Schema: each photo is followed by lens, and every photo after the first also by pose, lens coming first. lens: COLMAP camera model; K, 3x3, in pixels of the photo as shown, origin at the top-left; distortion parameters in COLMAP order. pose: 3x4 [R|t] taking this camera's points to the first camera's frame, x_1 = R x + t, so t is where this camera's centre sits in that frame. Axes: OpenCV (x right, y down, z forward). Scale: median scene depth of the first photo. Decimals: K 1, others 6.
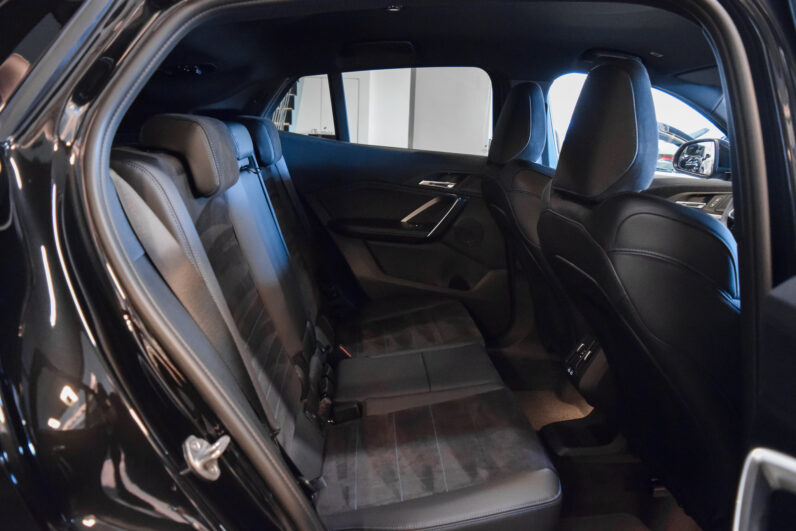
lens RADIAL K [[629.7, 0, 398.0], [0, 629.7, 265.5], [0, 0, 1]] dist [-0.067638, -0.006202]
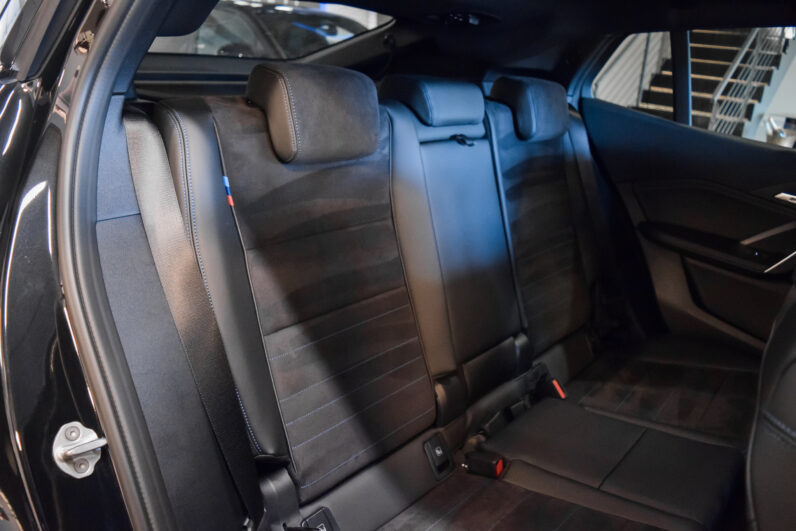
lens RADIAL K [[629.7, 0, 398.0], [0, 629.7, 265.5], [0, 0, 1]] dist [-0.067638, -0.006202]
pose [[0.739114, 0.247271, -0.626552, 0.210543], [-0.213158, 0.968241, 0.130666, -0.067739], [0.638963, 0.036978, 0.768348, 0.257159]]
